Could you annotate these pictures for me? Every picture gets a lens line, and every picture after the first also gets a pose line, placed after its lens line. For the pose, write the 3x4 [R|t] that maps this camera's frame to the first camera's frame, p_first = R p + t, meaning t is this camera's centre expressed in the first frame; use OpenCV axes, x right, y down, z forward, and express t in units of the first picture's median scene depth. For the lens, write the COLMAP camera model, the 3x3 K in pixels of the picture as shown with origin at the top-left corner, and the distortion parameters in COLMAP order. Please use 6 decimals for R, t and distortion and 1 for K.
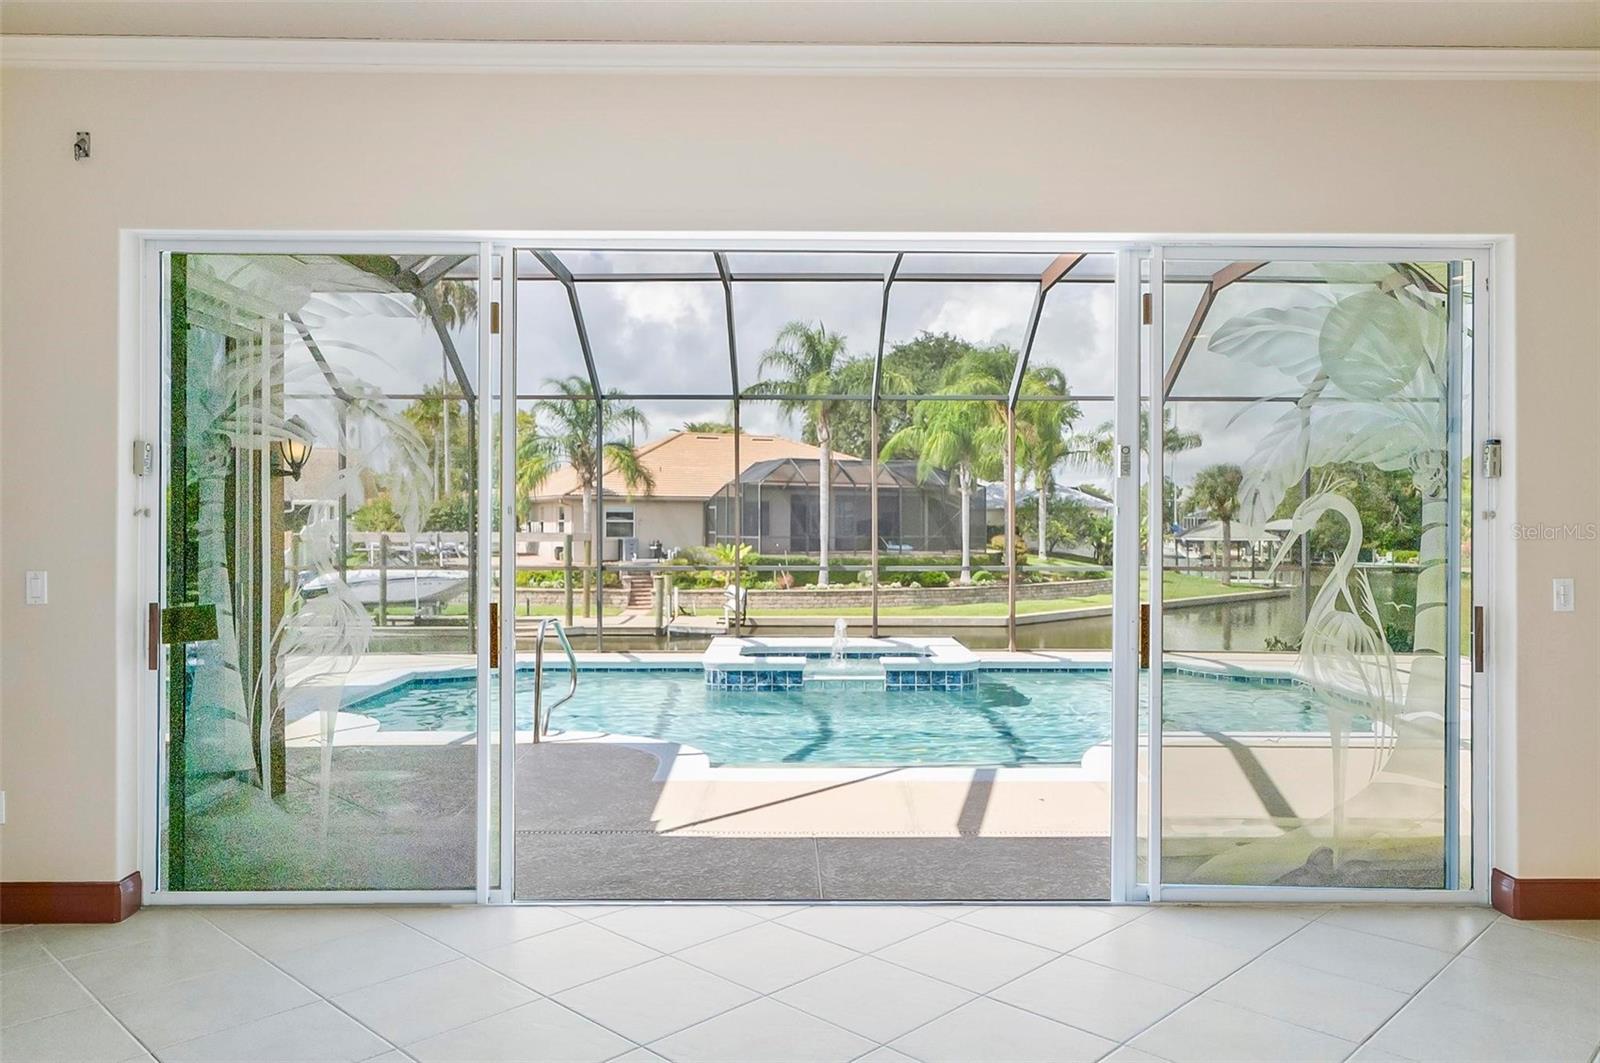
lens RADIAL K [[1113.8, 0, 801.9], [0, 1113.8, 533.8], [0, 0, 1]] dist [-0.021894, 0.002264]
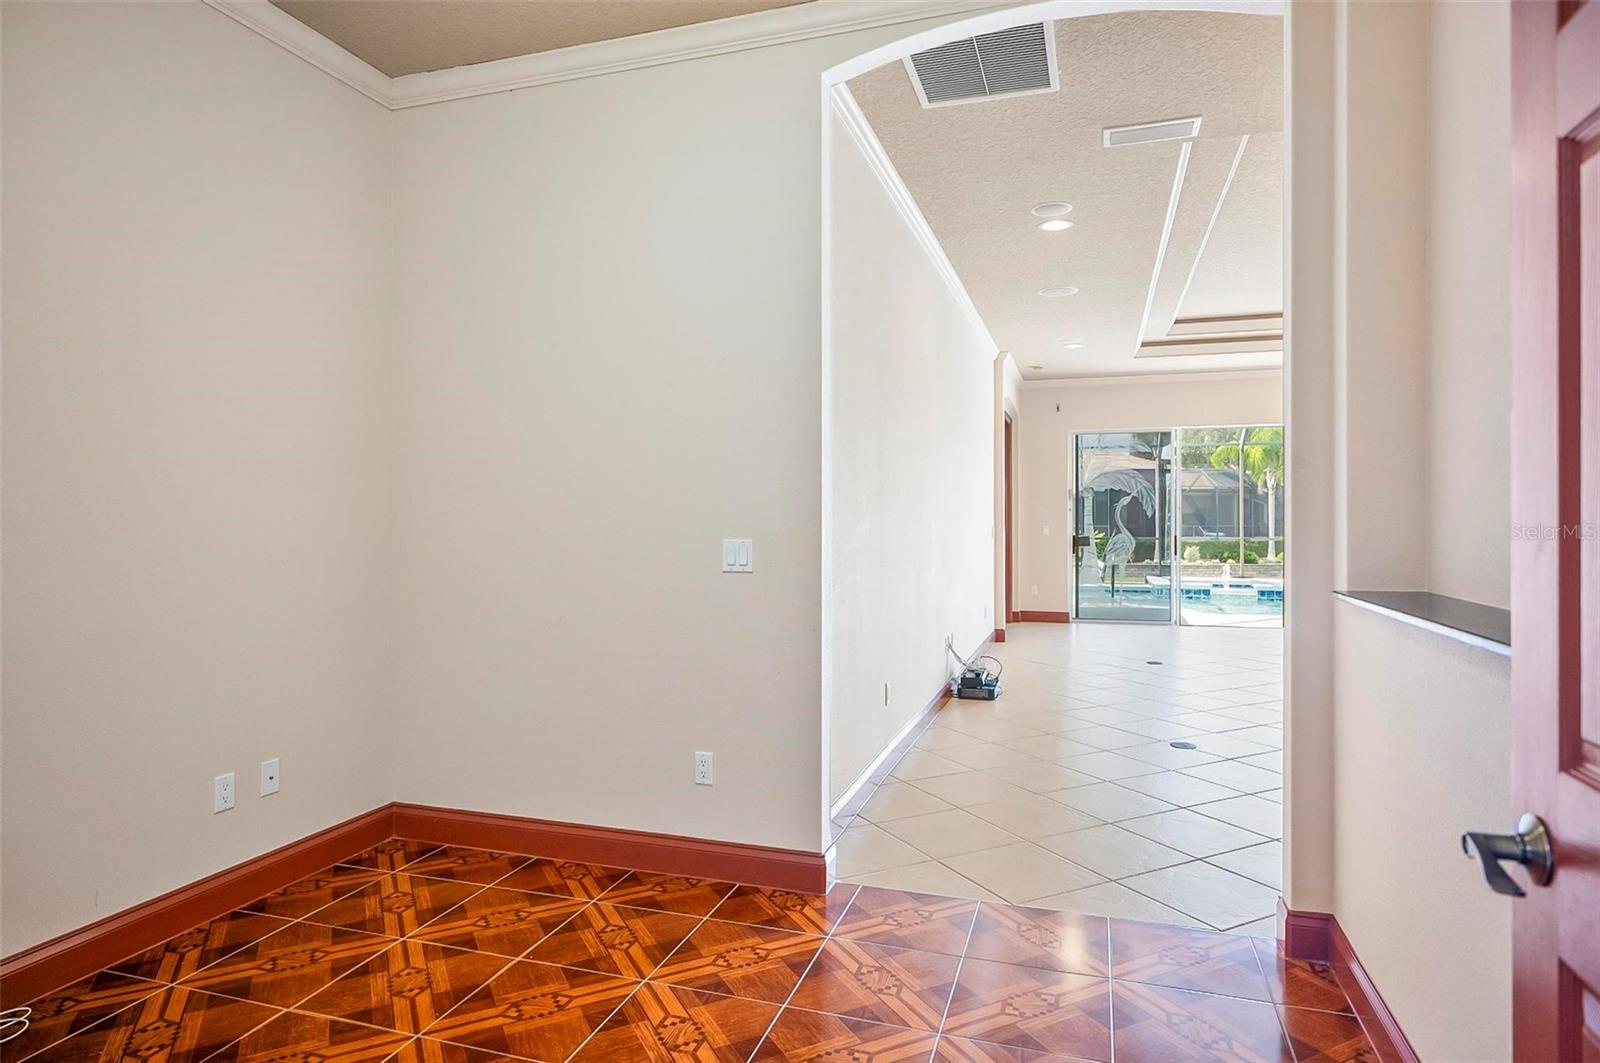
lens RADIAL K [[888.9, 0, 830.3], [0, 888.9, 519.9], [0, 0, 1]] dist [0.000885, 0.000606]
pose [[0.954944, -0.000900, -0.296784, -0.039474], [-0.000757, 0.999985, -0.005467, 0.002291], [0.296784, 0.005445, 0.954929, -0.154475]]
